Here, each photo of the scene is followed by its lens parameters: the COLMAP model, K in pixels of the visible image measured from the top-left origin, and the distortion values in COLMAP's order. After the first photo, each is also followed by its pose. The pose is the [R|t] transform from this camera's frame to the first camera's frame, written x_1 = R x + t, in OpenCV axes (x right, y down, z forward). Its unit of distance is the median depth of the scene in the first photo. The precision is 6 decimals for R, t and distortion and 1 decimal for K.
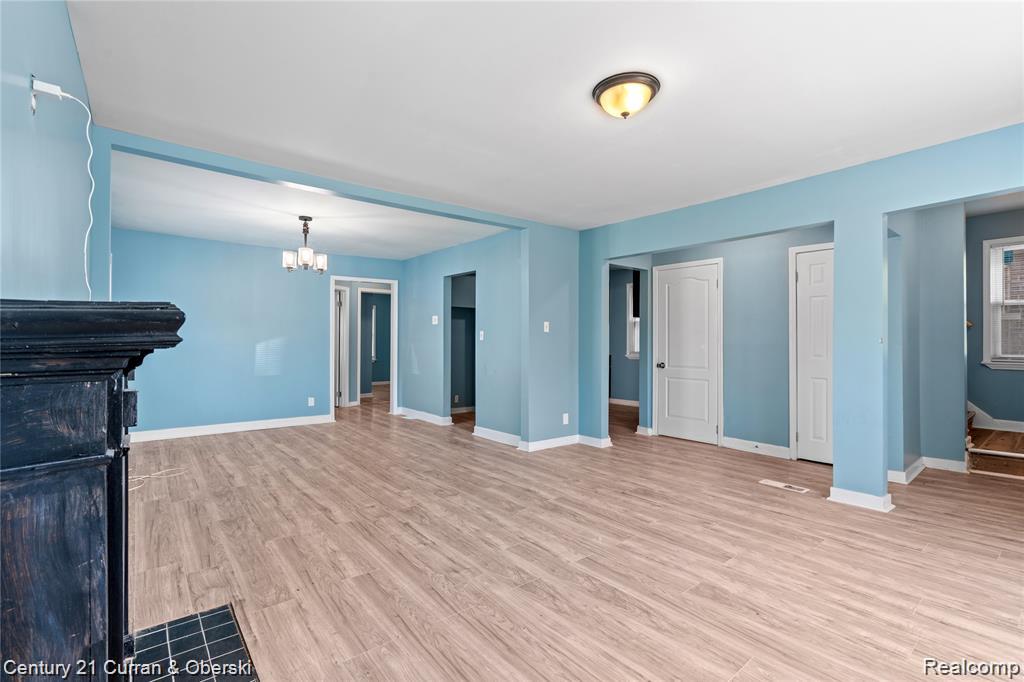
lens RADIAL K [[464.5, 0, 513.6], [0, 464.5, 338.4], [0, 0, 1]] dist [-0.003328, 0.001138]
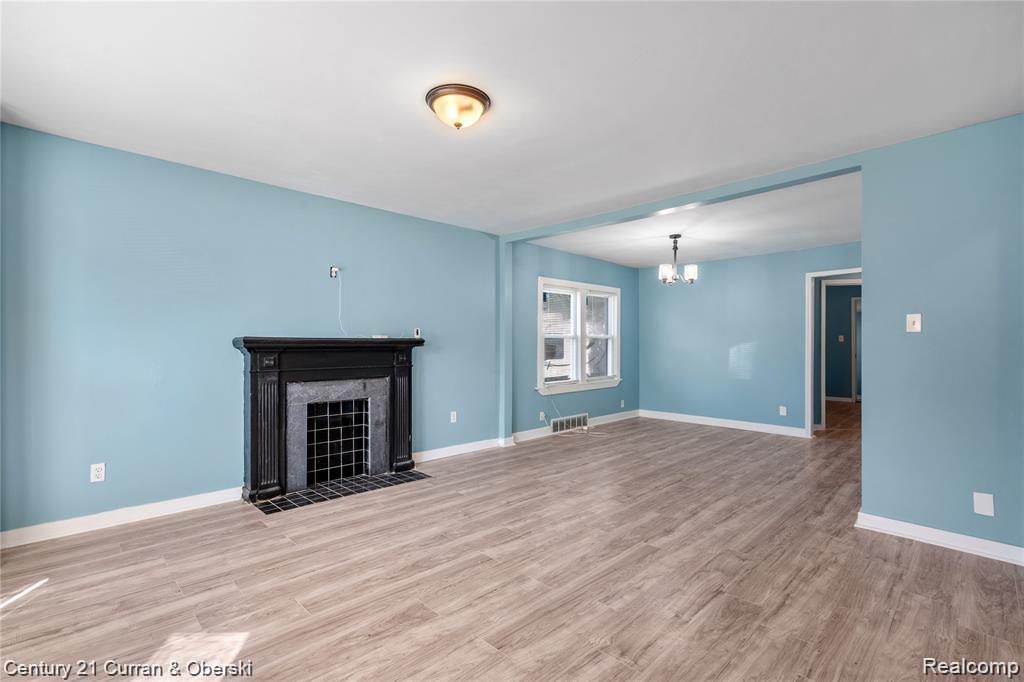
lens RADIAL K [[464.5, 0, 512.3], [0, 464.5, 343.7], [0, 0, 1]] dist [-0.003328, 0.001138]
pose [[0.094401, -0.004233, -0.995525, 0.921290], [0.005754, 0.999977, -0.003707, 0.000567], [0.995518, -0.005378, 0.094423, 0.739214]]
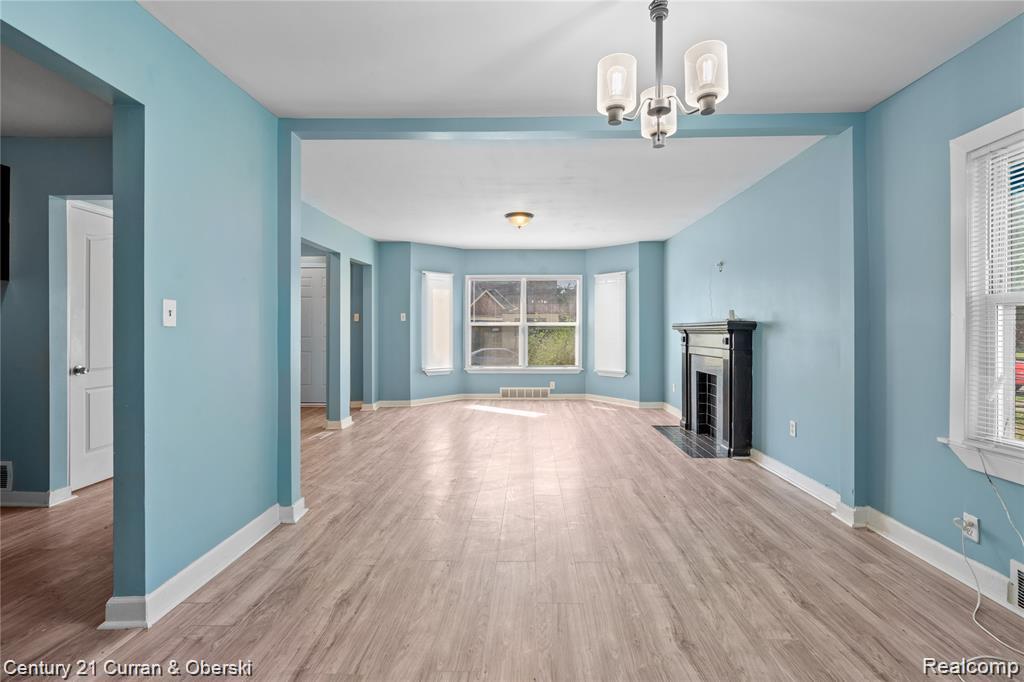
lens RADIAL K [[464.5, 0, 517.3], [0, 464.5, 334.5], [0, 0, 1]] dist [-0.003328, 0.001138]
pose [[-0.759732, -0.006359, 0.650205, -0.865805], [-0.002365, 0.999973, 0.007016, 0.012256], [-0.650232, 0.003793, -0.759726, 1.946653]]
